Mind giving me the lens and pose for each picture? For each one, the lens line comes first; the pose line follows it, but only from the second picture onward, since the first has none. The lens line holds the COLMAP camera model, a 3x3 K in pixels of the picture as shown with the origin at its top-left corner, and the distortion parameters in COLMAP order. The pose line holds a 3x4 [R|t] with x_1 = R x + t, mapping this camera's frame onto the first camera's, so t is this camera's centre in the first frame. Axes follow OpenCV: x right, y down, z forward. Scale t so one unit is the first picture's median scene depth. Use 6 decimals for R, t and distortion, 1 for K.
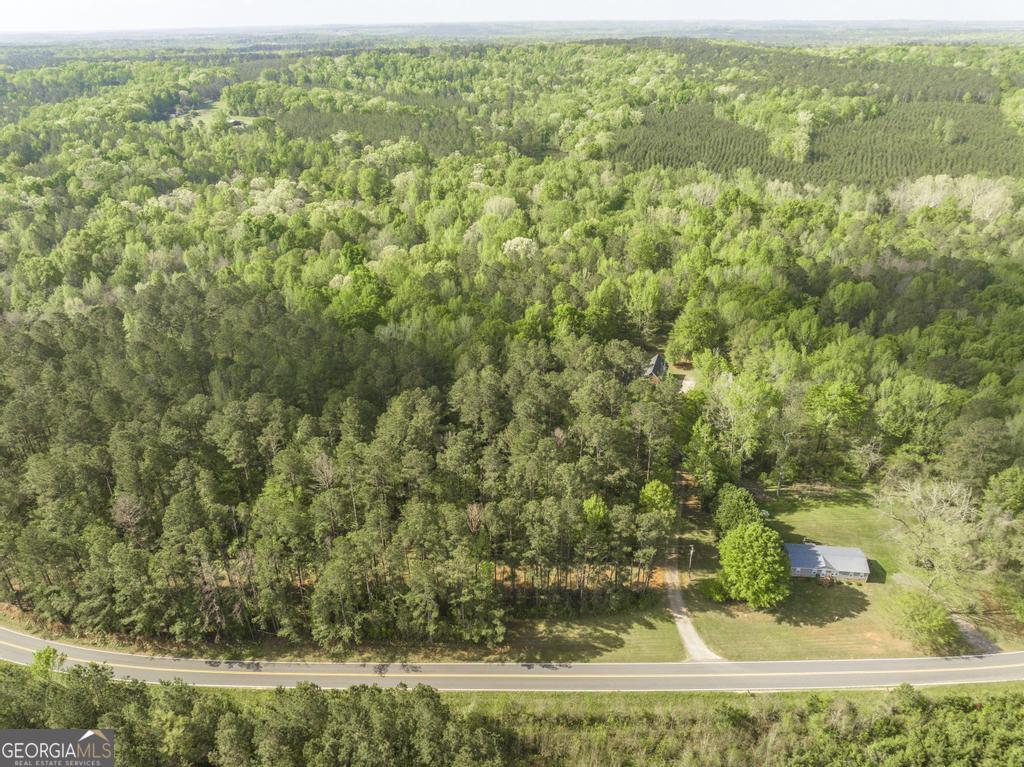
lens RADIAL K [[719.4, 0, 512.0], [0, 719.4, 383.5], [0, 0, 1]] dist [-0.044643, 0.018917]
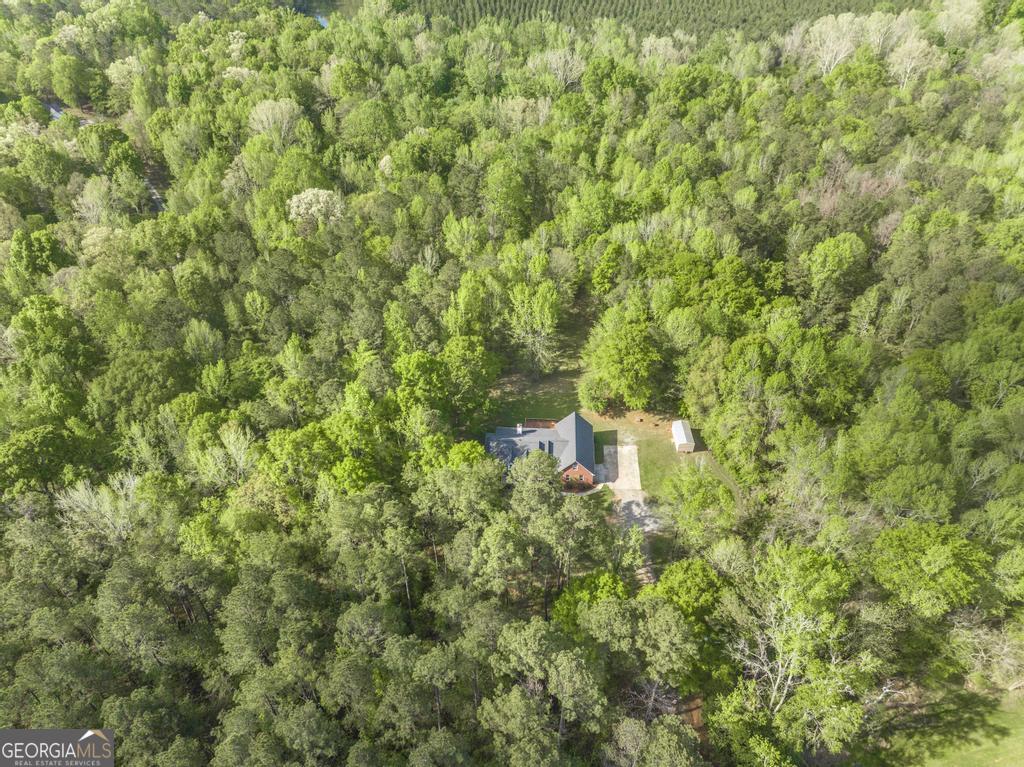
lens RADIAL K [[719.4, 0, 512.0], [0, 719.4, 383.5], [0, 0, 1]] dist [-0.044643, 0.018917]
pose [[0.964721, -0.168533, 0.202262, 0.018026], [0.119618, 0.964968, 0.233515, -0.124446], [-0.234531, -0.201082, 0.951084, 0.251170]]
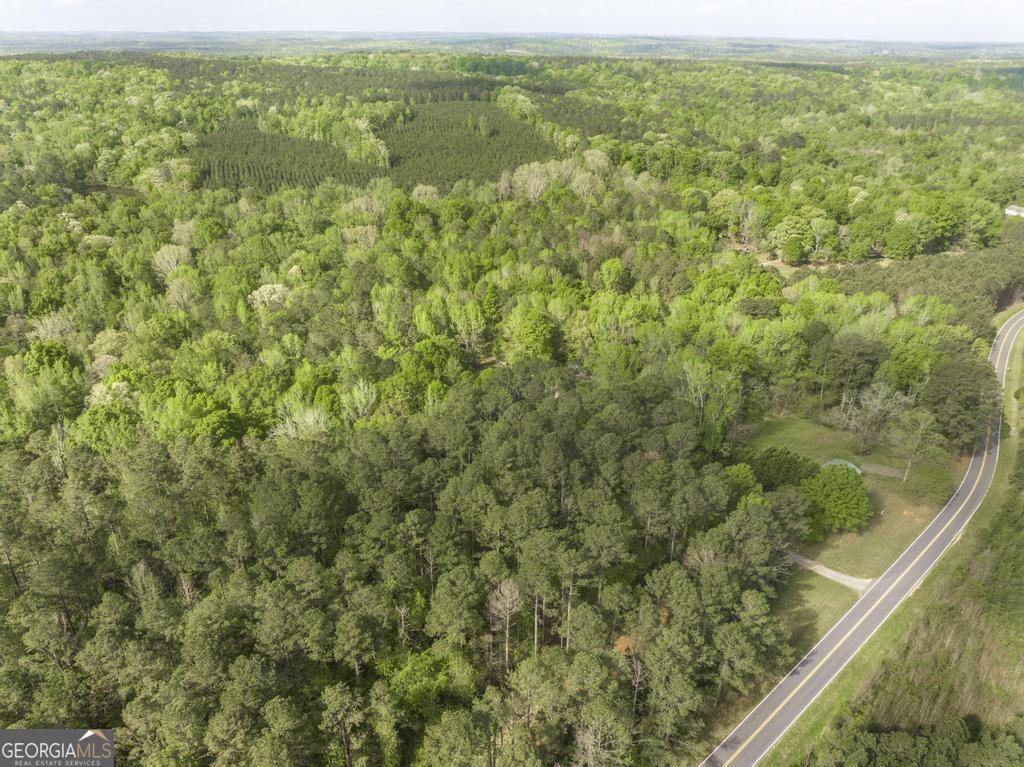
lens RADIAL K [[719.4, 0, 512.0], [0, 719.4, 383.5], [0, 0, 1]] dist [-0.044643, 0.018917]
pose [[0.741776, -0.285498, 0.606844, -0.241321], [0.292942, 0.951908, 0.089760, -0.063525], [-0.603286, 0.111188, 0.789736, 0.126626]]
